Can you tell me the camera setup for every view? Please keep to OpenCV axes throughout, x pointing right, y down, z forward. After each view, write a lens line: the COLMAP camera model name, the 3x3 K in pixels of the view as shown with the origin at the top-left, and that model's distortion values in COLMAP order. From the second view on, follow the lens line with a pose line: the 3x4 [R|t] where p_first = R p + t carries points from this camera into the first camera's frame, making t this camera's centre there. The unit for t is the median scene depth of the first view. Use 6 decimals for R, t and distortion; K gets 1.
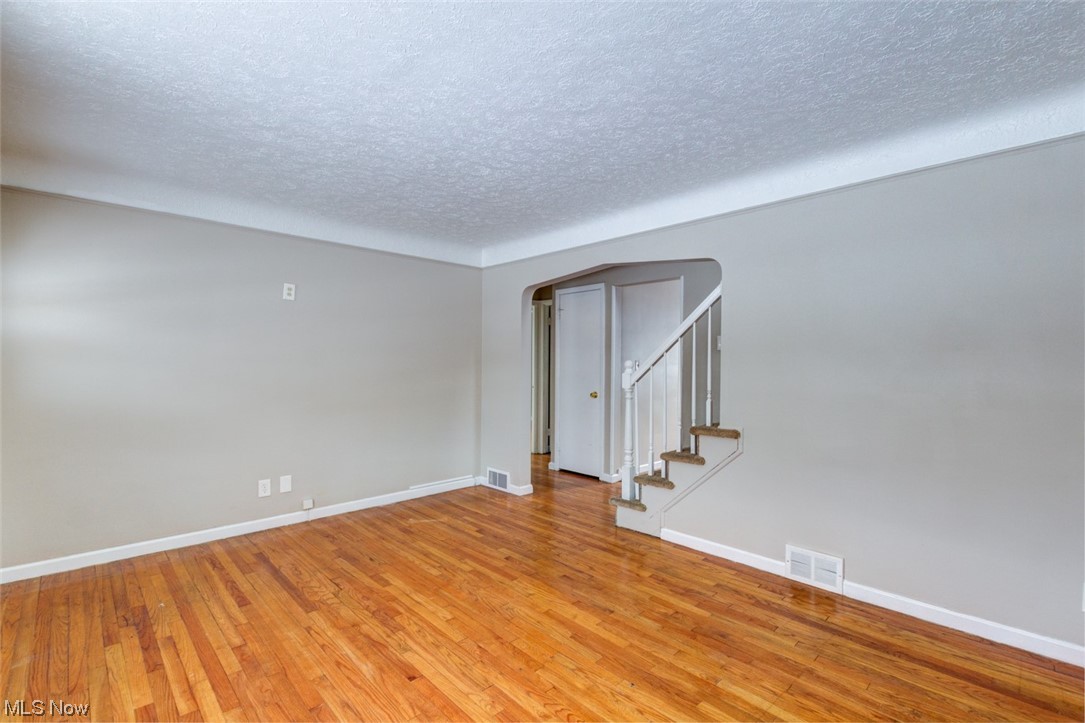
lens RADIAL K [[508.2, 0, 534.6], [0, 508.2, 367.1], [0, 0, 1]] dist [0.001616, 0.000020]
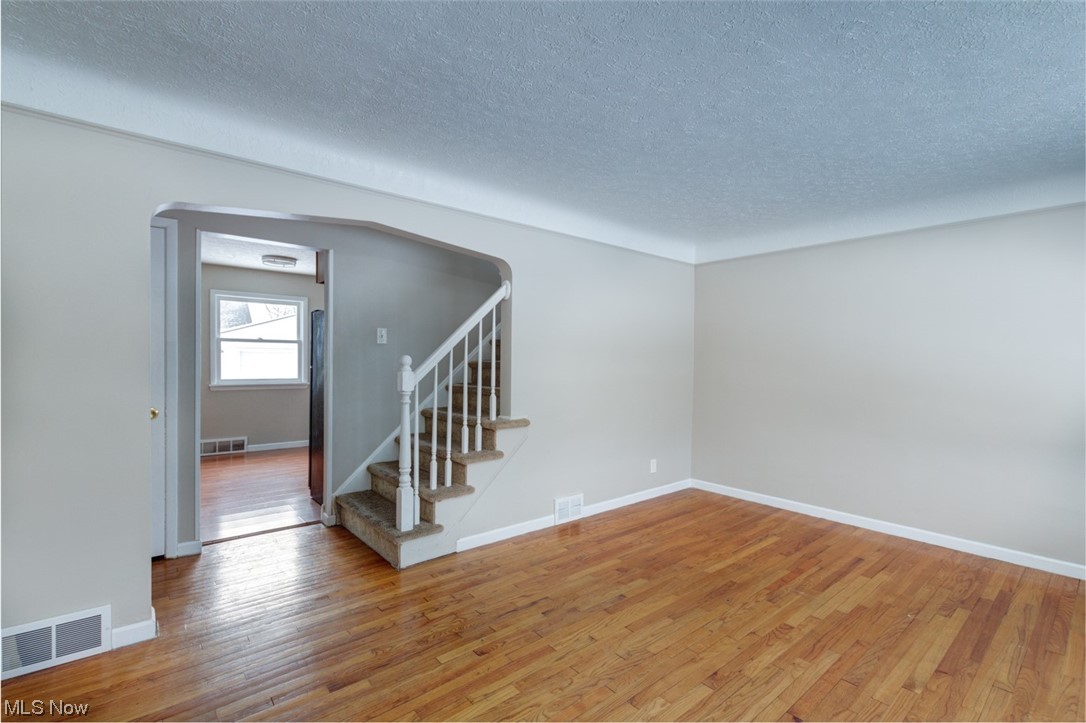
lens RADIAL K [[508.7, 0, 535.1], [0, 508.7, 367.1], [0, 0, 1]] dist [0.001616, 0.000020]
pose [[0.023779, -0.016759, 0.999577, -0.753964], [0.002392, 0.999858, 0.016706, -0.011995], [-0.999714, 0.001993, 0.023815, 0.961295]]
